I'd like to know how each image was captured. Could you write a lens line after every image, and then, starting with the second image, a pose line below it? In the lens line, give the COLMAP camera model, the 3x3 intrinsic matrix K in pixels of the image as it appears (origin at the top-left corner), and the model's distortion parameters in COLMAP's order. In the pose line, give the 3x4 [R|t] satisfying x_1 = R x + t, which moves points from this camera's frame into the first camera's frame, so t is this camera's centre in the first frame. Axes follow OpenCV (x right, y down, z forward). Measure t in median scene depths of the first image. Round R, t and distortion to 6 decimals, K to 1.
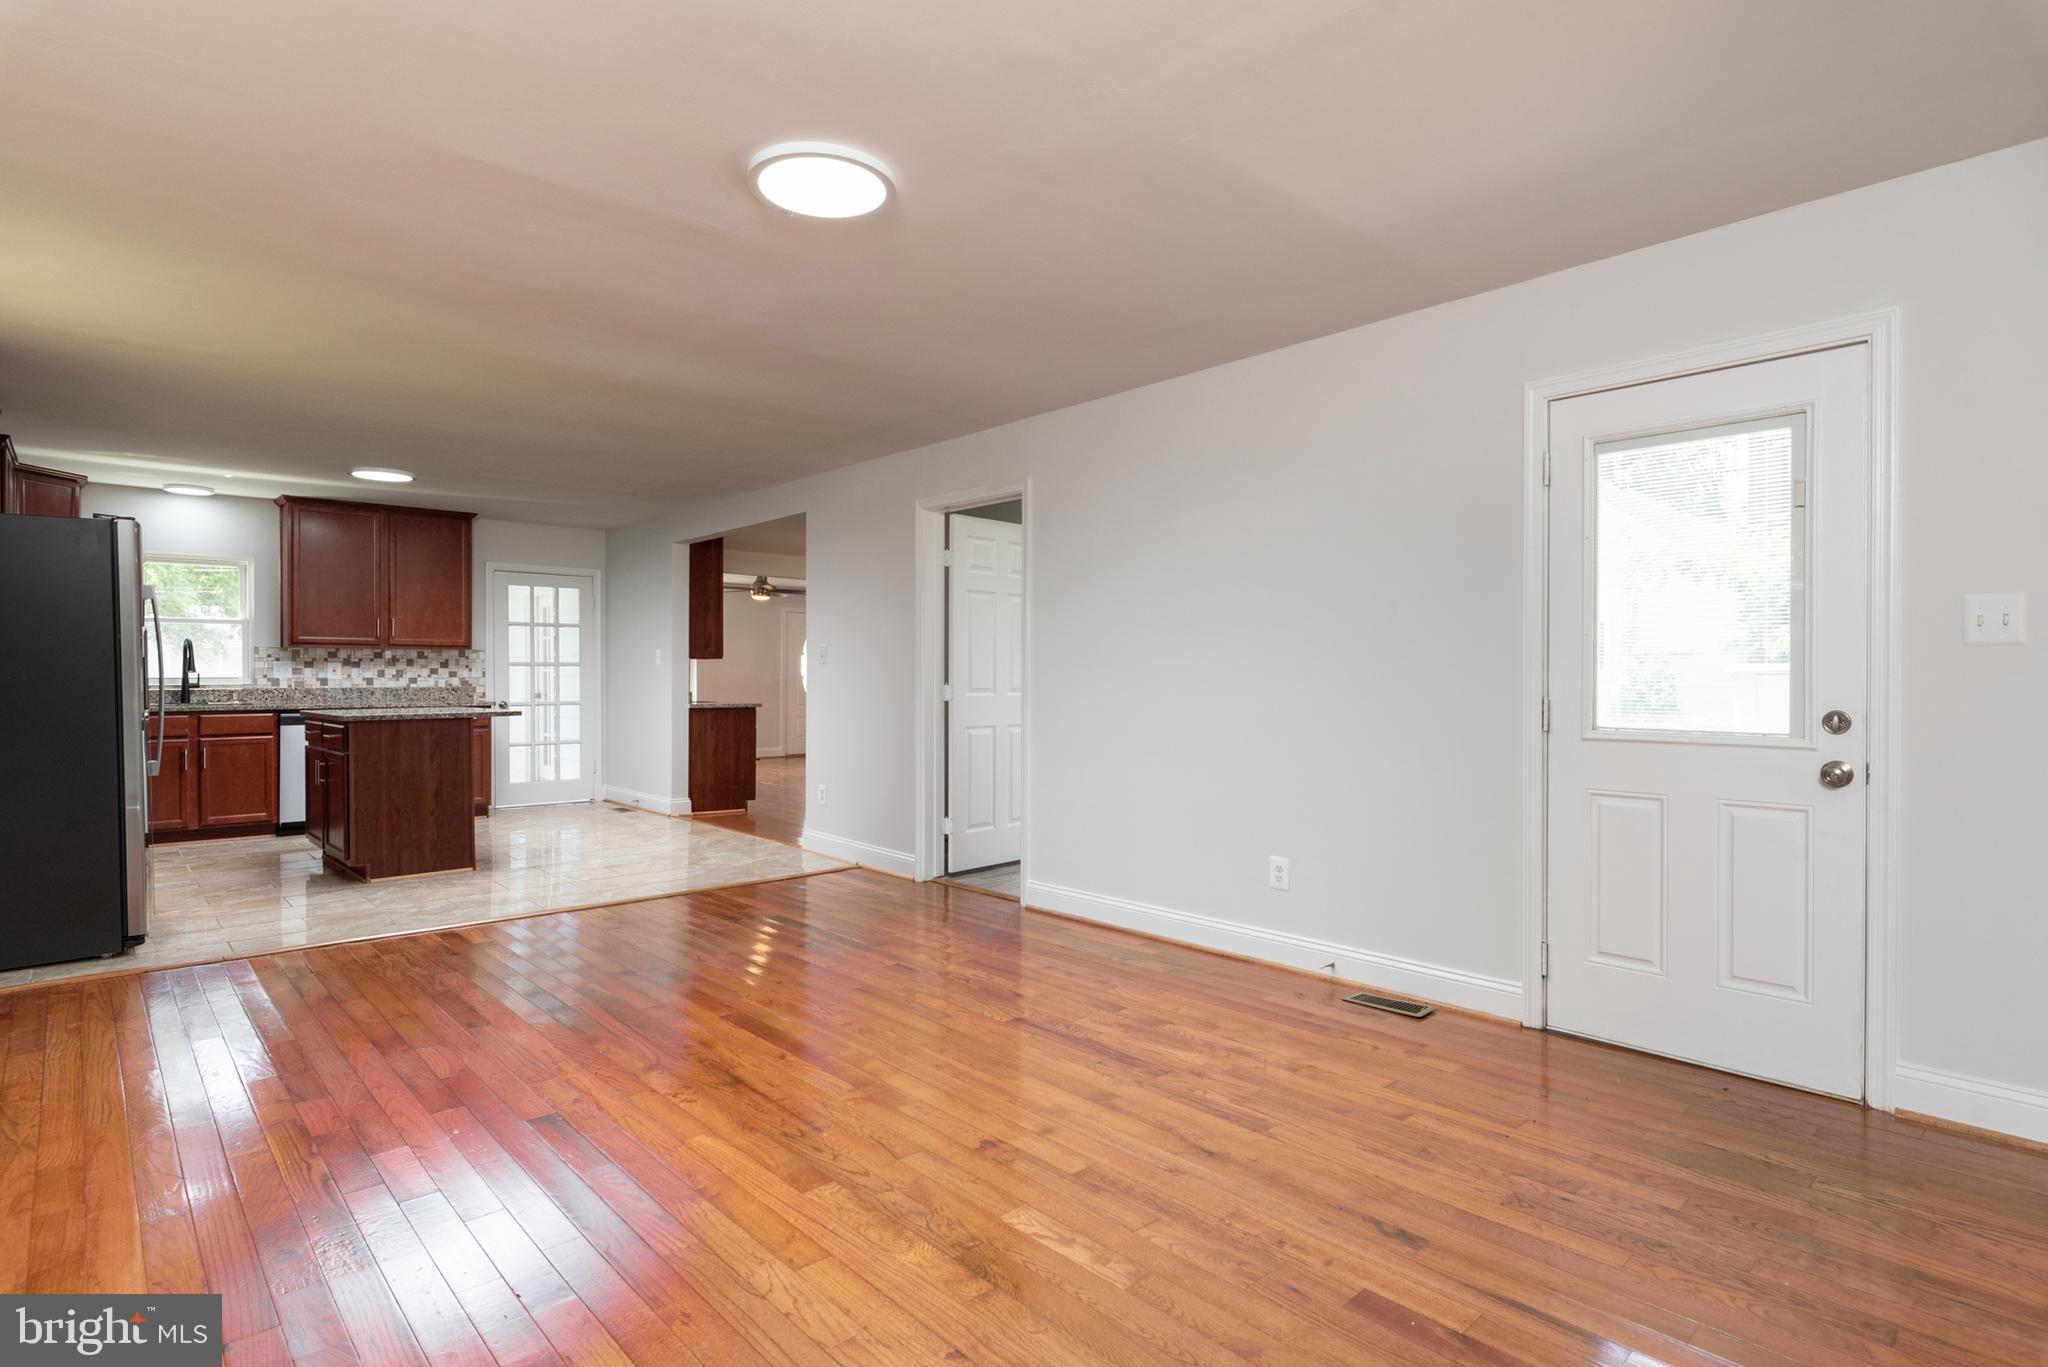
lens RADIAL K [[1053.1, 0, 1024.0], [0, 1053.1, 683.5], [0, 0, 1]] dist [0.000250, -0.000338]
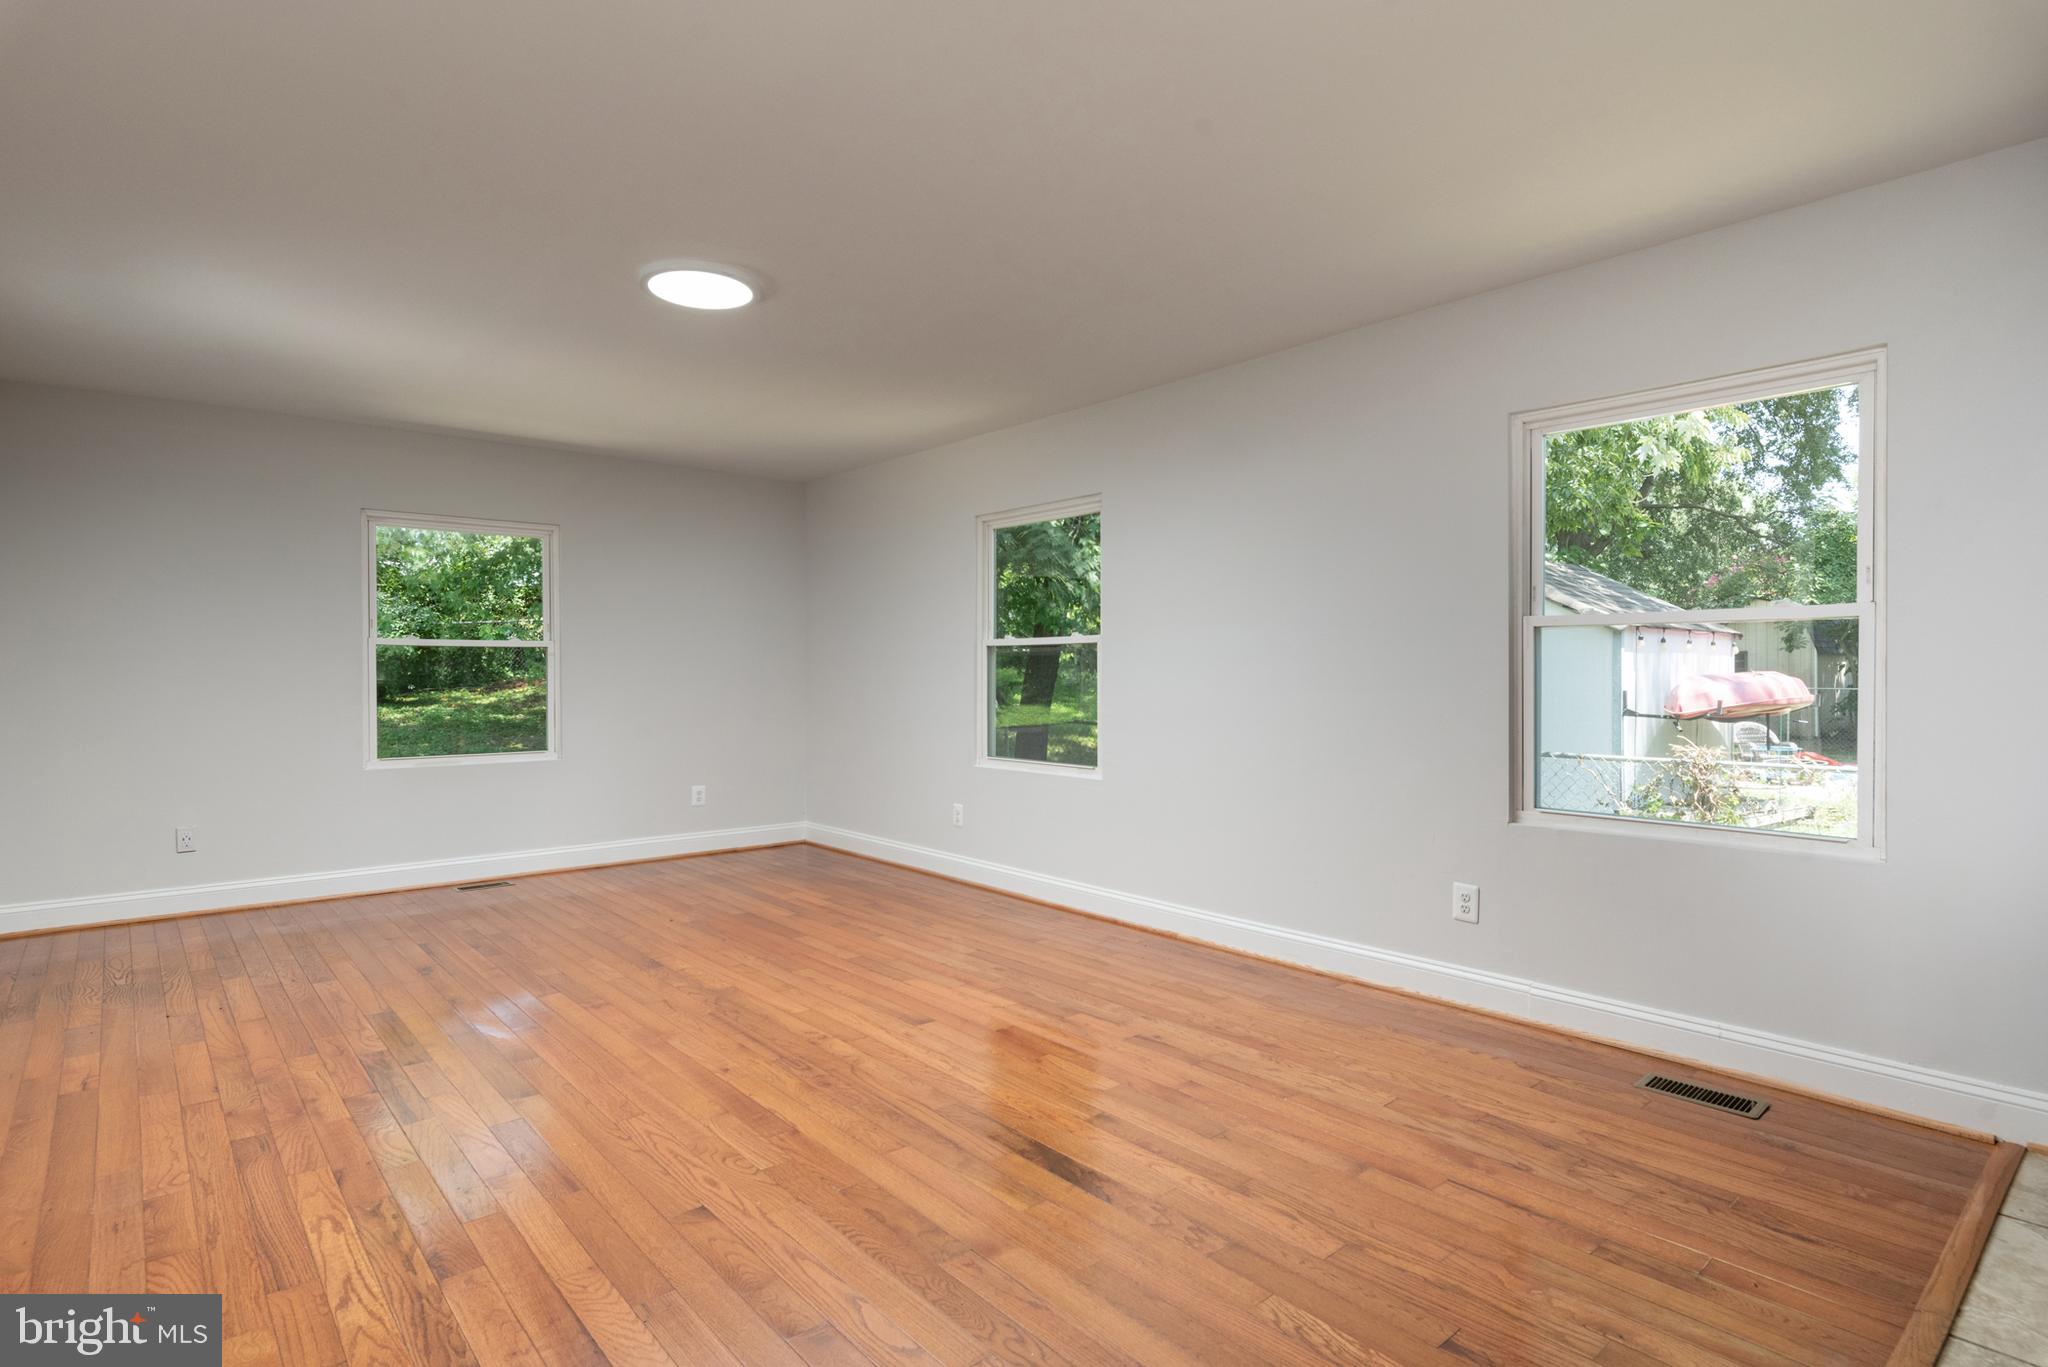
lens RADIAL K [[1053.1, 0, 1024.0], [0, 1053.1, 683.5], [0, 0, 1]] dist [0.000250, -0.000338]
pose [[-0.999660, 0.000576, 0.026057, -0.559114], [0.000970, 0.999885, 0.015121, -0.015578], [-0.026045, 0.015141, -0.999546, 2.067982]]
